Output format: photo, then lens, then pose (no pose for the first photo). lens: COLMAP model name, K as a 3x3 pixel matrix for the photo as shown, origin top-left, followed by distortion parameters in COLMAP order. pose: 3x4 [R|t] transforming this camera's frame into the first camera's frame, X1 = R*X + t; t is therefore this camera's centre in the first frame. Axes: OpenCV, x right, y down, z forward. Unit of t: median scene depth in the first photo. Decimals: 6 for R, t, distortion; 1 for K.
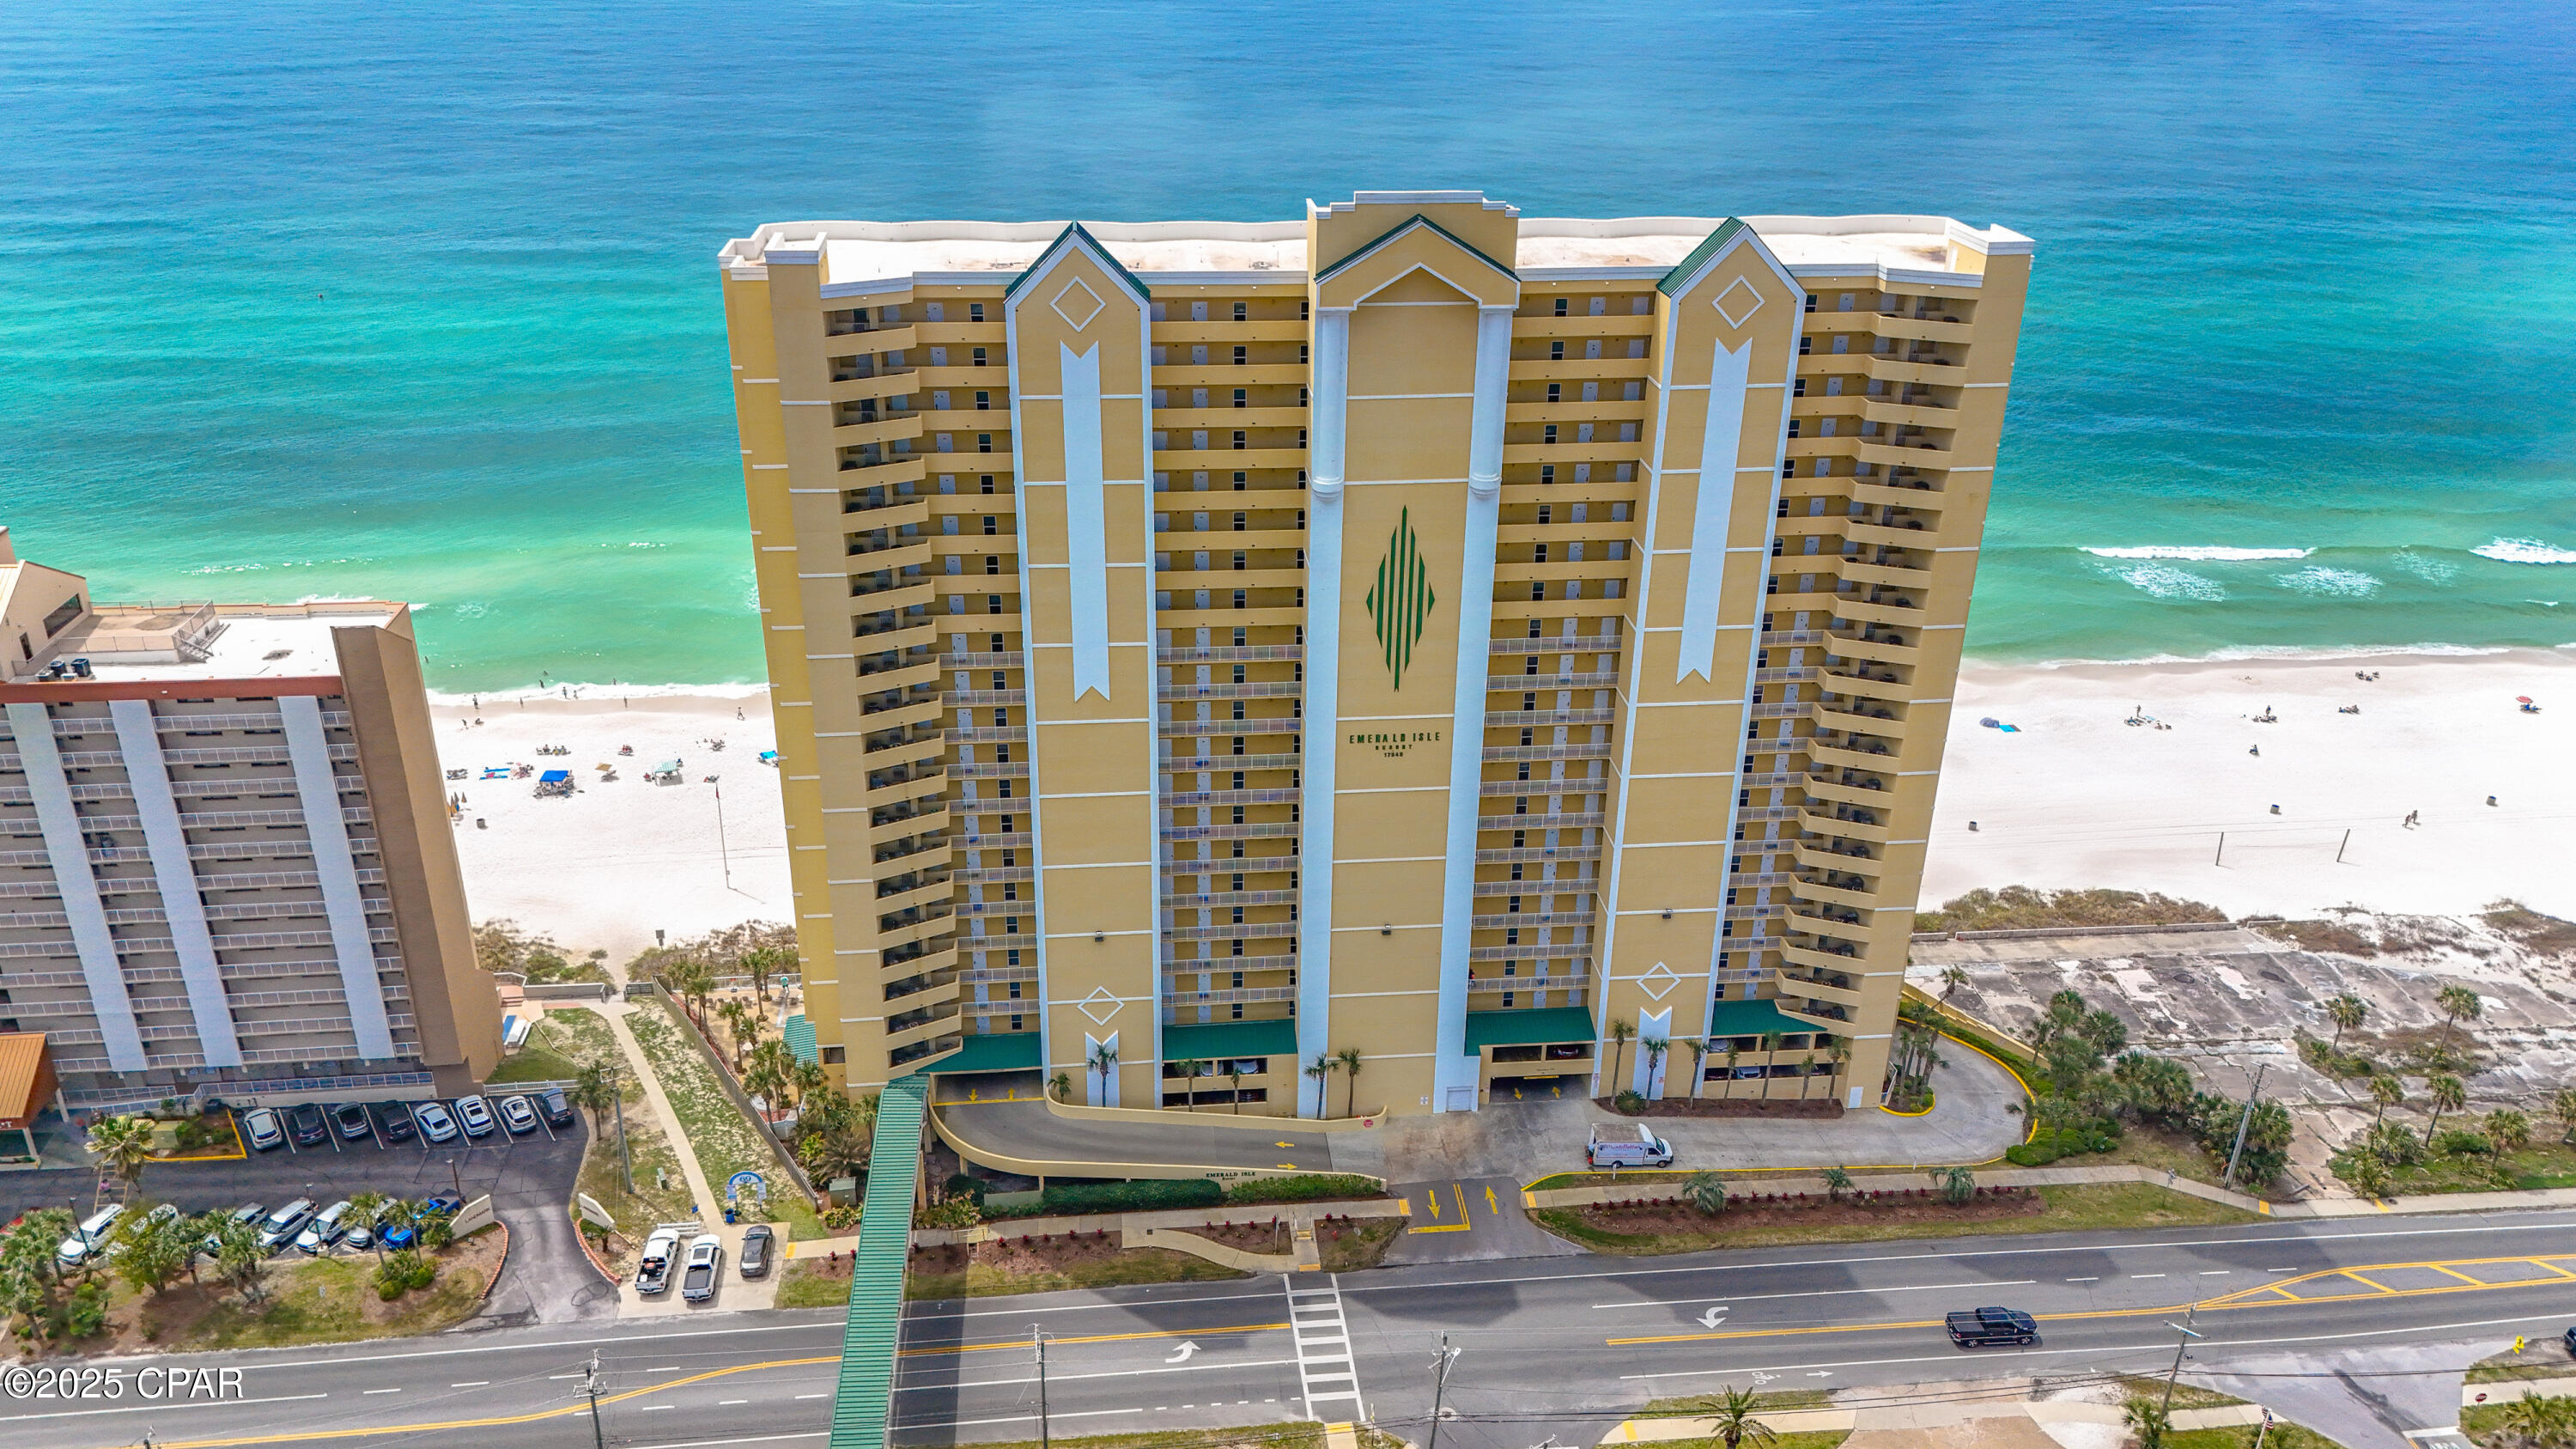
lens RADIAL K [[1890.2, 0, 1288.0], [0, 1890.2, 724.5], [0, 0, 1]] dist [0.062464, -0.045515]
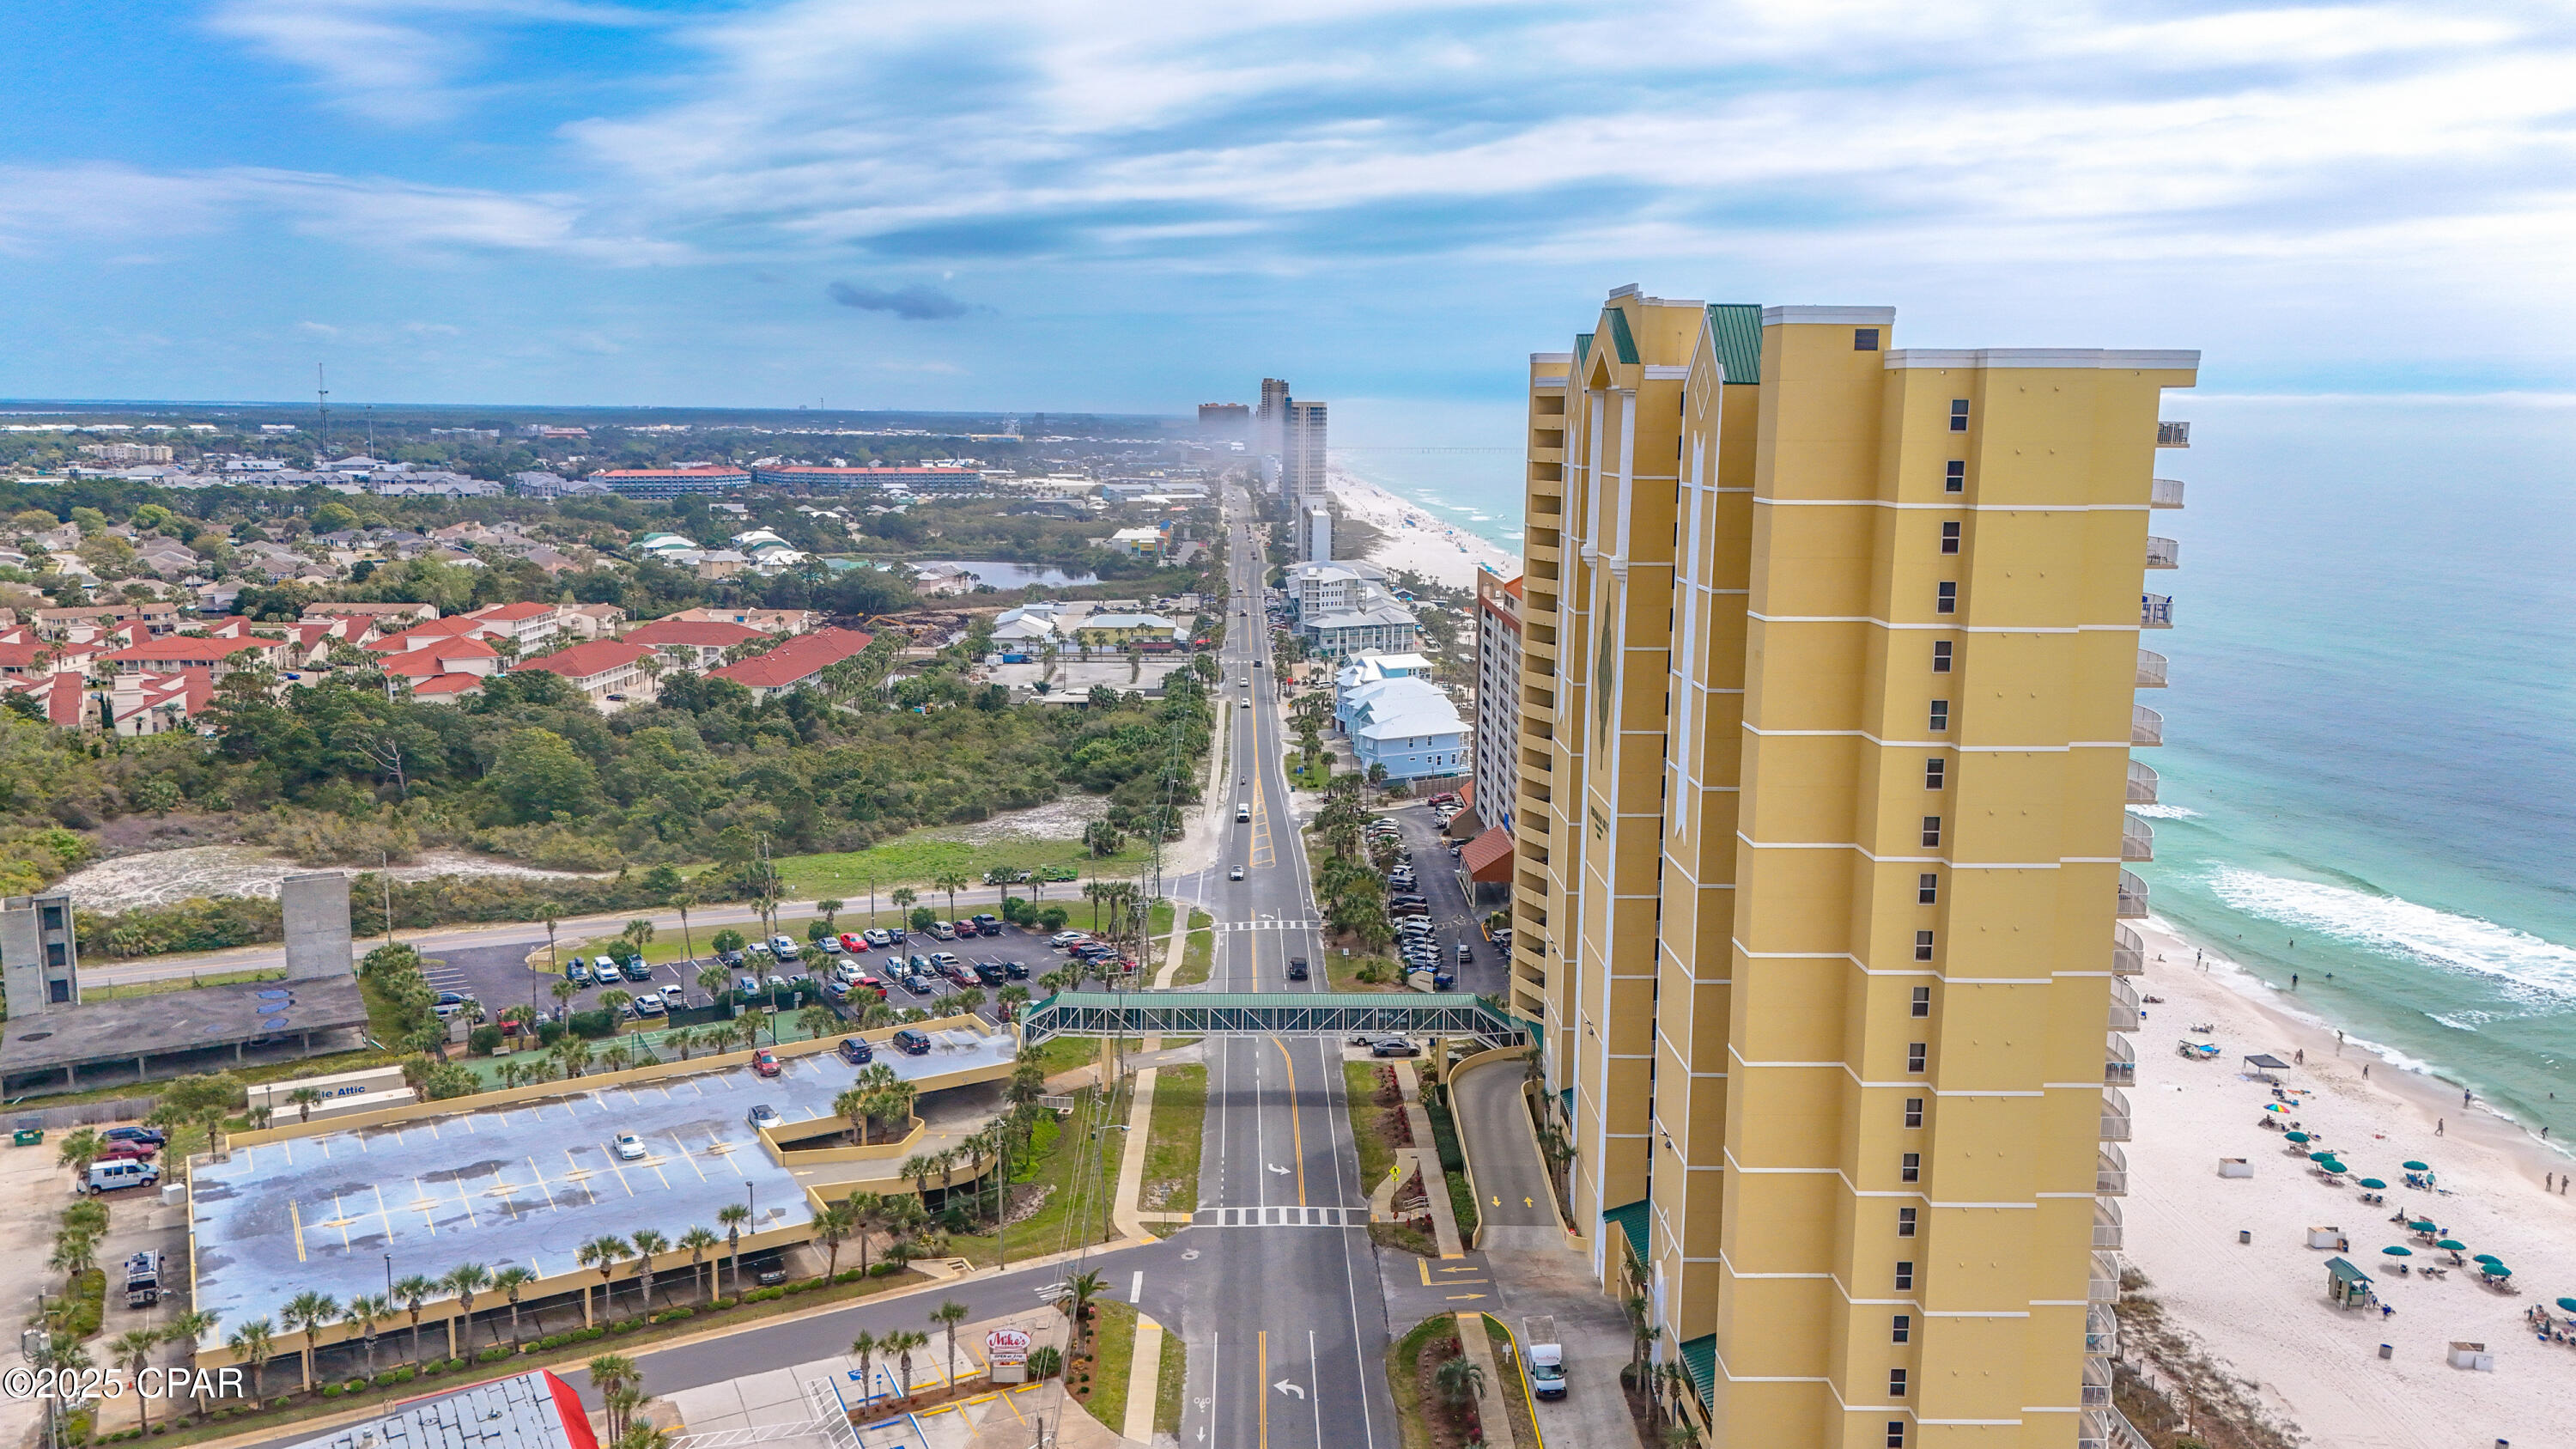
lens RADIAL K [[1873.6, 0, 1288.0], [0, 1873.6, 724.5], [0, 0, 1]] dist [0.087054, -0.058677]
pose [[-0.076687, 0.148856, -0.985881, 1.030013], [-0.440609, 0.881946, 0.167436, -0.129631], [0.894418, 0.447228, -0.002047, 0.797065]]
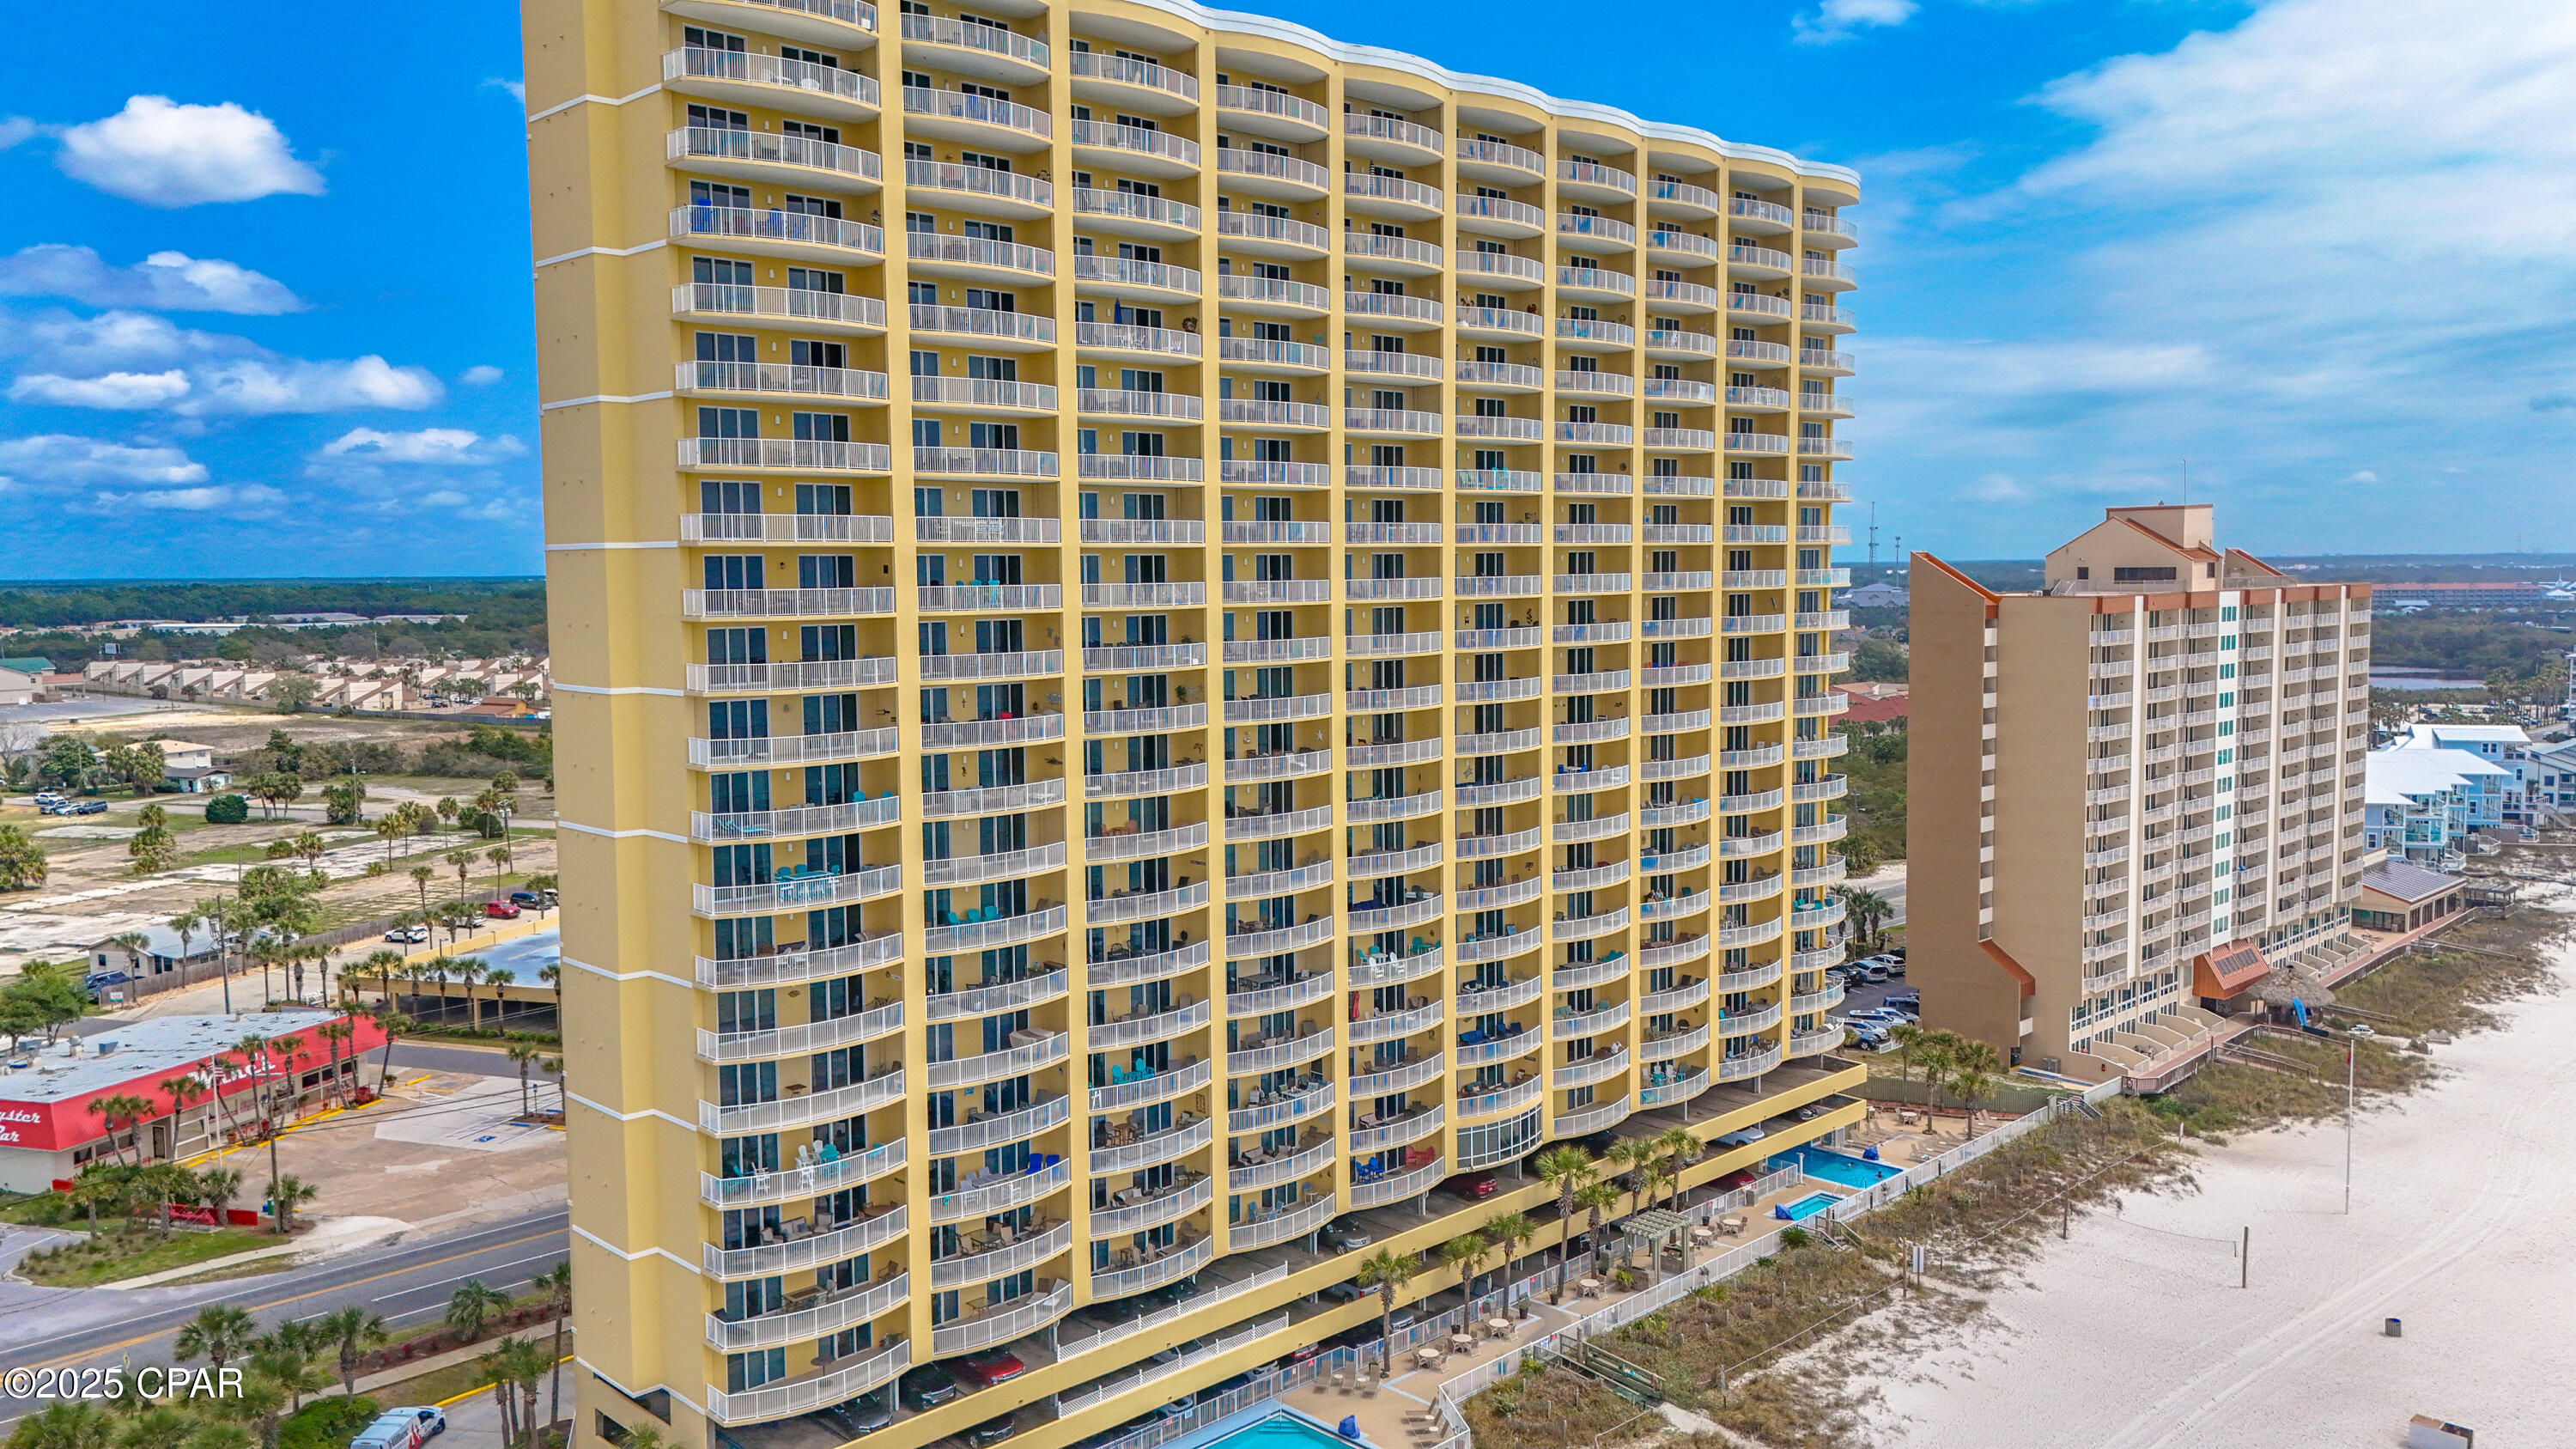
lens RADIAL K [[1890.2, 0, 1288.0], [0, 1890.2, 724.5], [0, 0, 1]] dist [0.062464, -0.045515]
pose [[-0.782020, 0.045858, -0.621564, 0.549623], [-0.270480, 0.873509, 0.404751, -0.319965], [0.561502, 0.484644, -0.670698, 1.554139]]
